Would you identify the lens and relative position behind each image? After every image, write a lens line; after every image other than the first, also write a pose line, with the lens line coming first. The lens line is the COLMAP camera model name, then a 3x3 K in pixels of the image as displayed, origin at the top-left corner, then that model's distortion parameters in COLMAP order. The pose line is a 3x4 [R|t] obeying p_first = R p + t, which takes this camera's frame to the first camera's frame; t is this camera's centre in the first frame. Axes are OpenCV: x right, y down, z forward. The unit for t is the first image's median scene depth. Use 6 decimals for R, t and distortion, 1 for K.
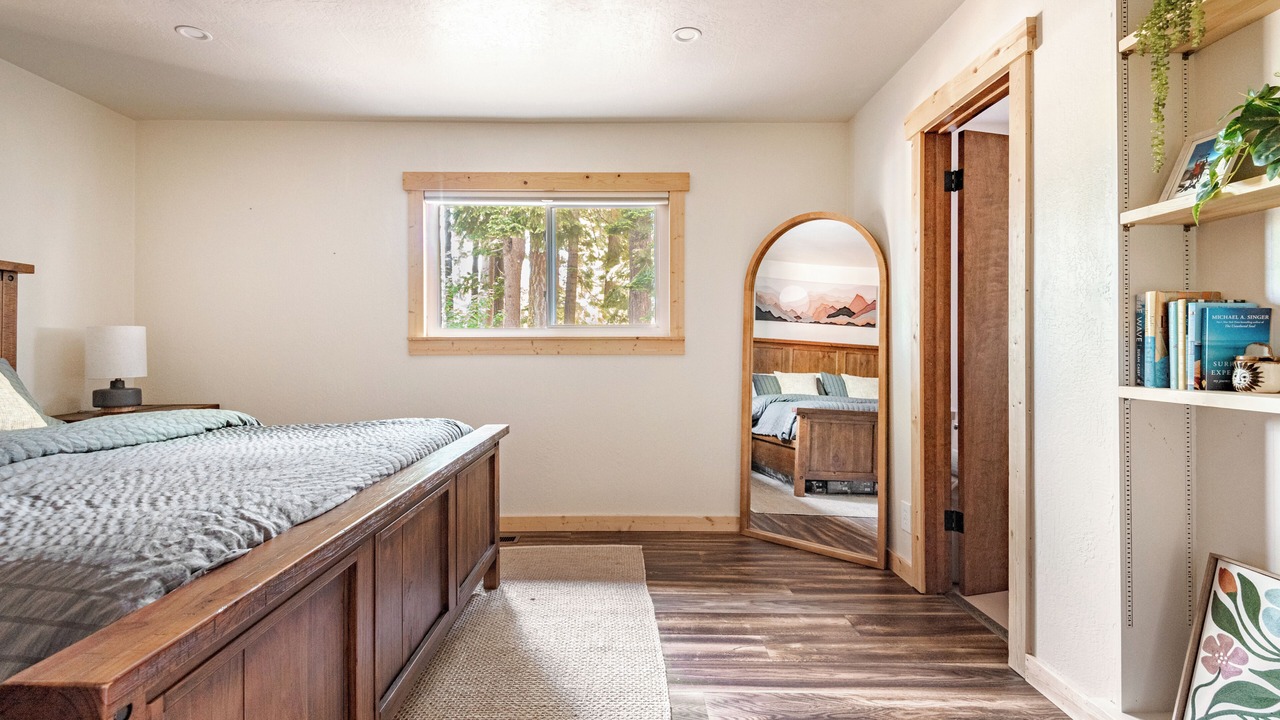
lens RADIAL K [[606.4, 0, 630.2], [0, 606.4, 352.3], [0, 0, 1]] dist [0.032793, -0.016423]
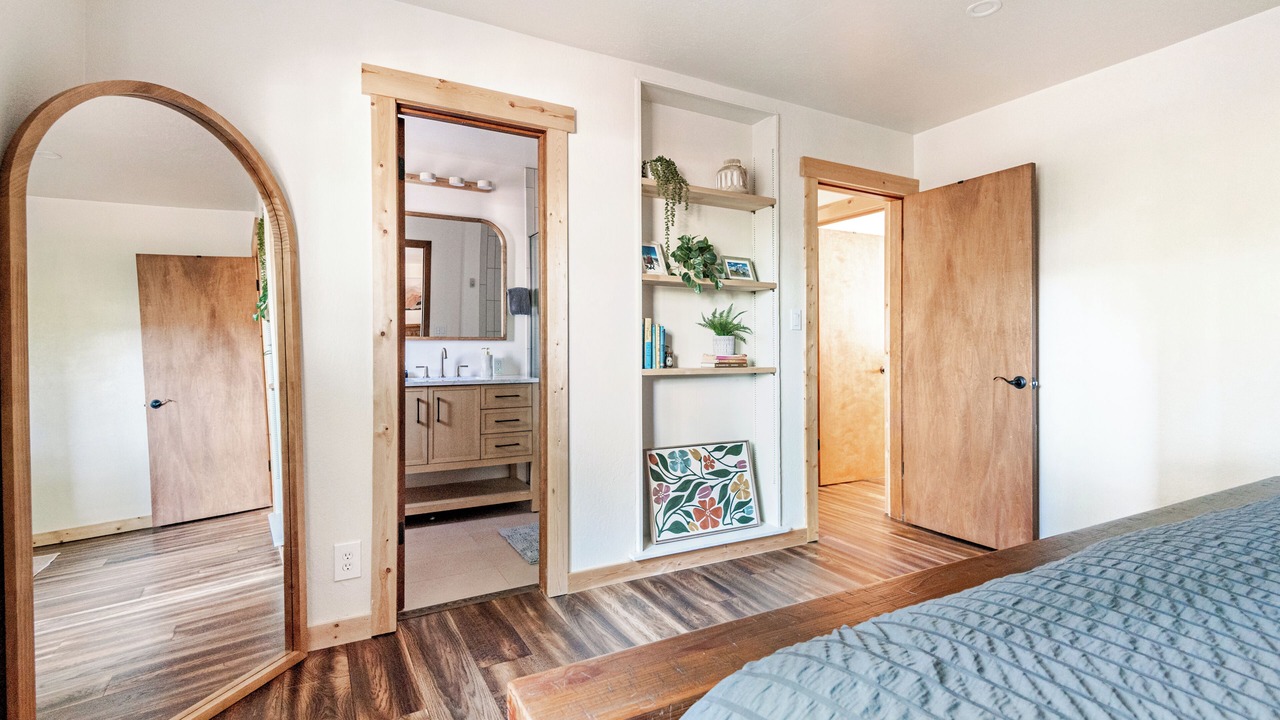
lens RADIAL K [[606.4, 0, 641.0], [0, 606.4, 355.1], [0, 0, 1]] dist [0.032793, -0.016423]
pose [[-0.481279, -0.010283, 0.876507, -0.471540], [0.008703, 0.999826, 0.016509, -0.009910], [-0.876524, 0.015573, -0.481106, 1.164640]]
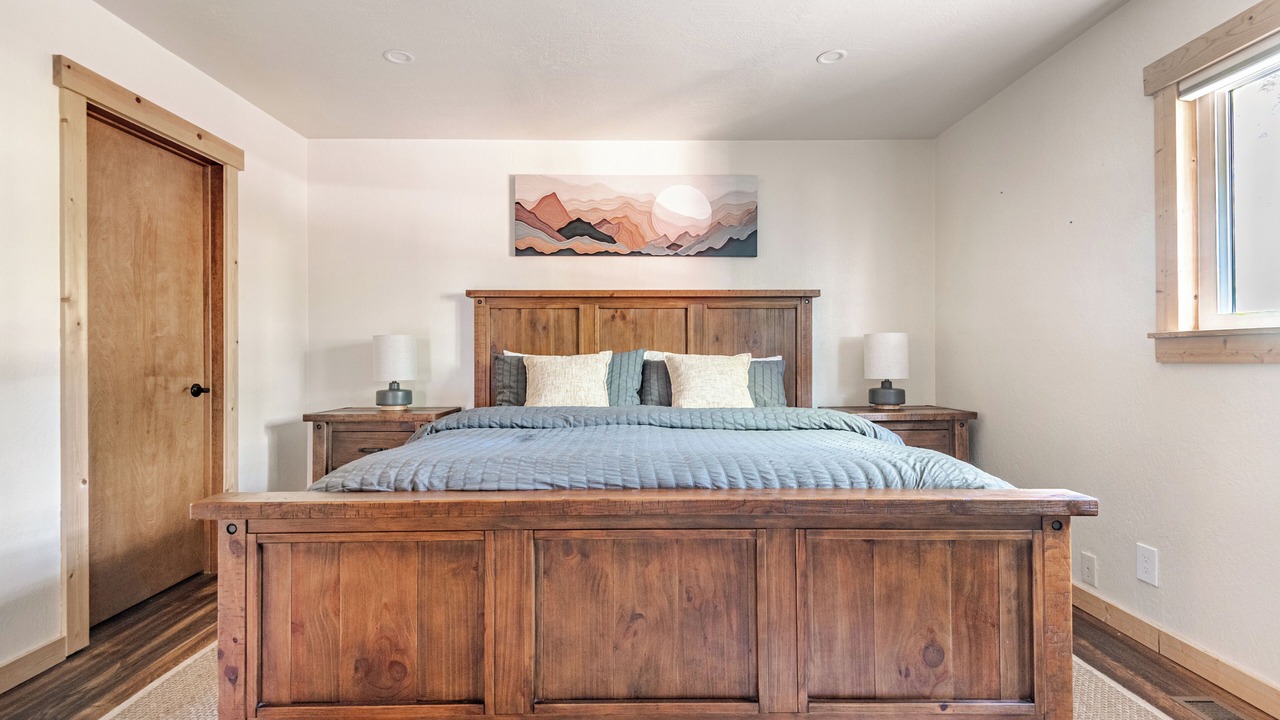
lens RADIAL K [[606.4, 0, 634.4], [0, 606.4, 348.2], [0, 0, 1]] dist [0.032793, -0.016423]
pose [[0.016209, -0.010913, -0.999809, 0.332043], [-0.007050, 0.999914, -0.011029, 0.001423], [0.999844, 0.007227, 0.016131, 0.641686]]
